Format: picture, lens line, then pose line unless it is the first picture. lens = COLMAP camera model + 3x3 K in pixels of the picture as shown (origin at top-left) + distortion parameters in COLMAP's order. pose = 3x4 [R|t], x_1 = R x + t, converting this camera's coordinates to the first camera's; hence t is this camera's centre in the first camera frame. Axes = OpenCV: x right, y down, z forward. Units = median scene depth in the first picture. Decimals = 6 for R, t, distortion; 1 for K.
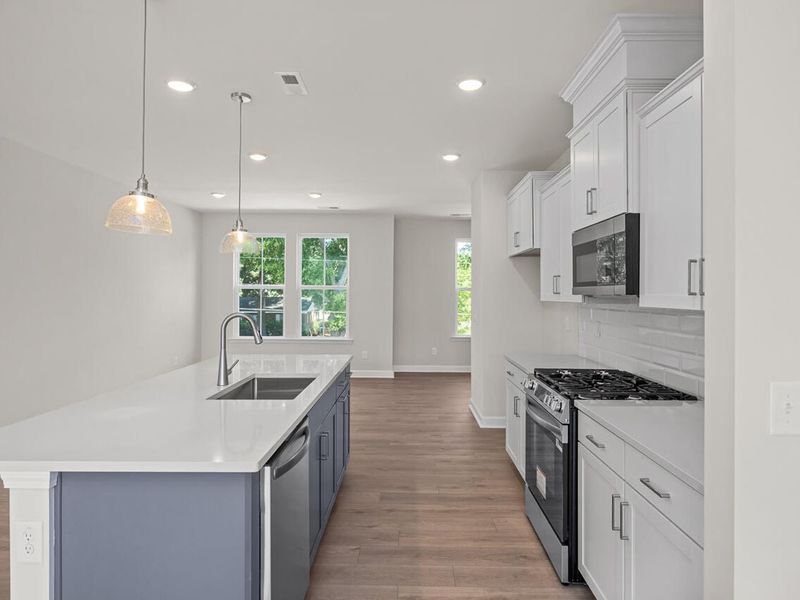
lens RADIAL K [[474.0, 0, 399.2], [0, 474.0, 294.0], [0, 0, 1]] dist [-0.007840, -0.003435]
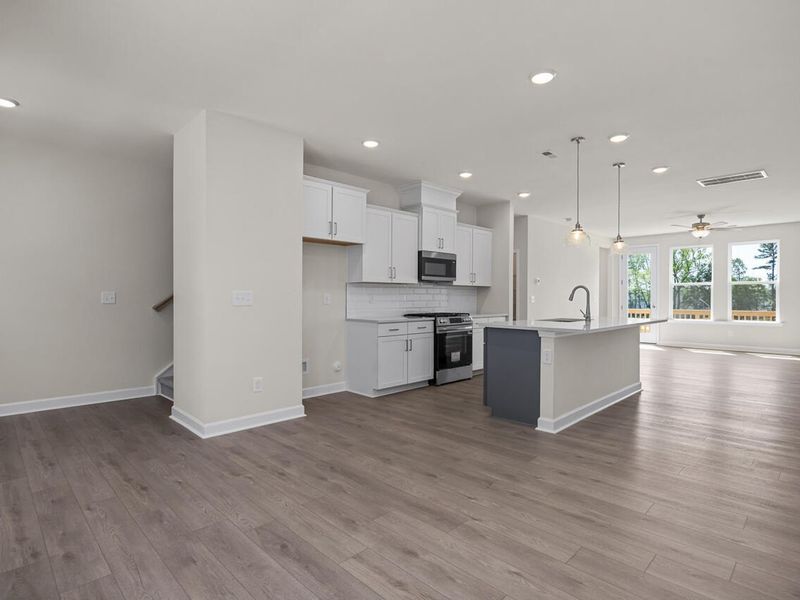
lens RADIAL K [[446.7, 0, 400.7], [0, 446.7, 305.8], [0, 0, 1]] dist [-0.008737, 0.000021]
pose [[-0.728337, -0.020479, 0.684913, -0.946027], [-0.005363, 0.999693, 0.024189, 0.072286], [-0.685198, 0.013945, -0.728223, 2.537361]]
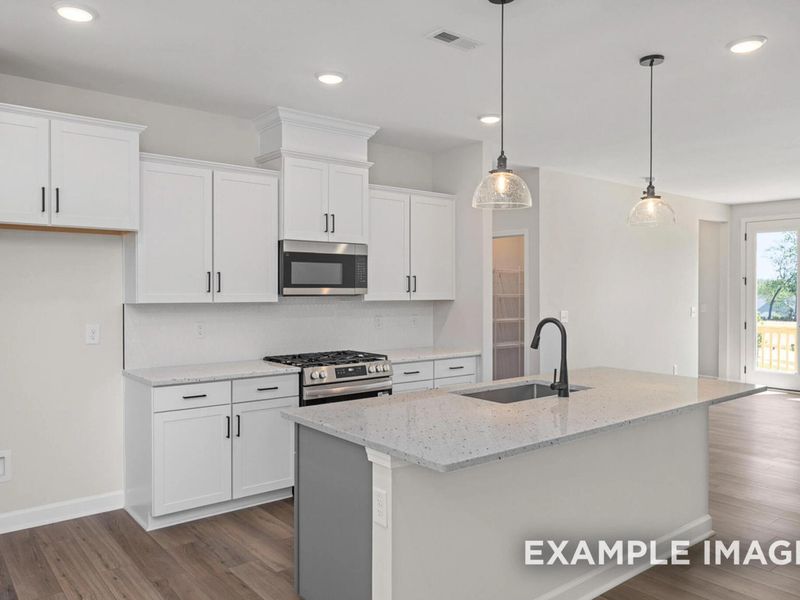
lens RADIAL K [[620.3, 0, 394.9], [0, 620.3, 300.4], [0, 0, 1]] dist [-0.014425, 0.006804]
pose [[-0.653860, -0.015218, 0.756463, -0.926527], [-0.002042, 0.999830, 0.018350, -0.011522], [-0.756613, 0.010453, -0.653779, 1.771090]]
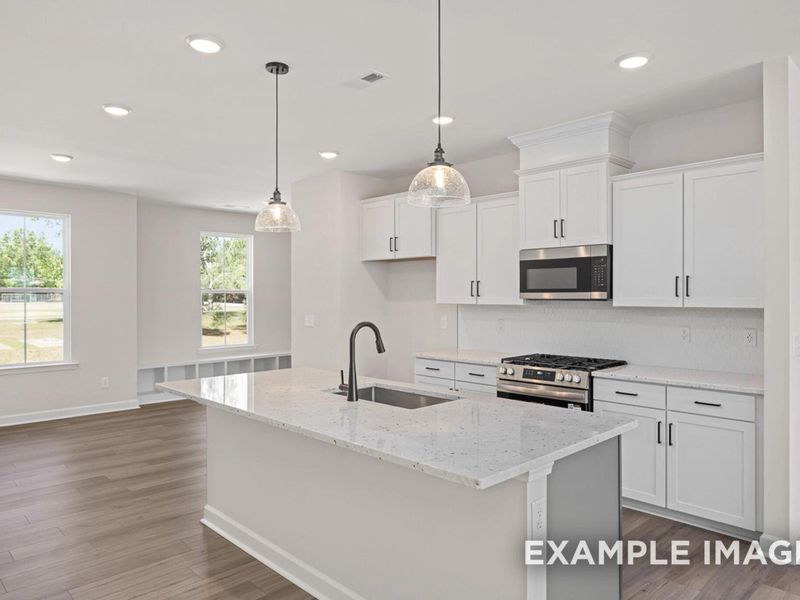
lens RADIAL K [[558.2, 0, 407.0], [0, 558.2, 300.5], [0, 0, 1]] dist [0.012367, -0.013933]
pose [[0.696938, -0.009237, 0.717072, -0.934313], [0.004149, 0.999952, 0.008848, -0.007299], [-0.717120, -0.003192, 0.696943, 0.165643]]
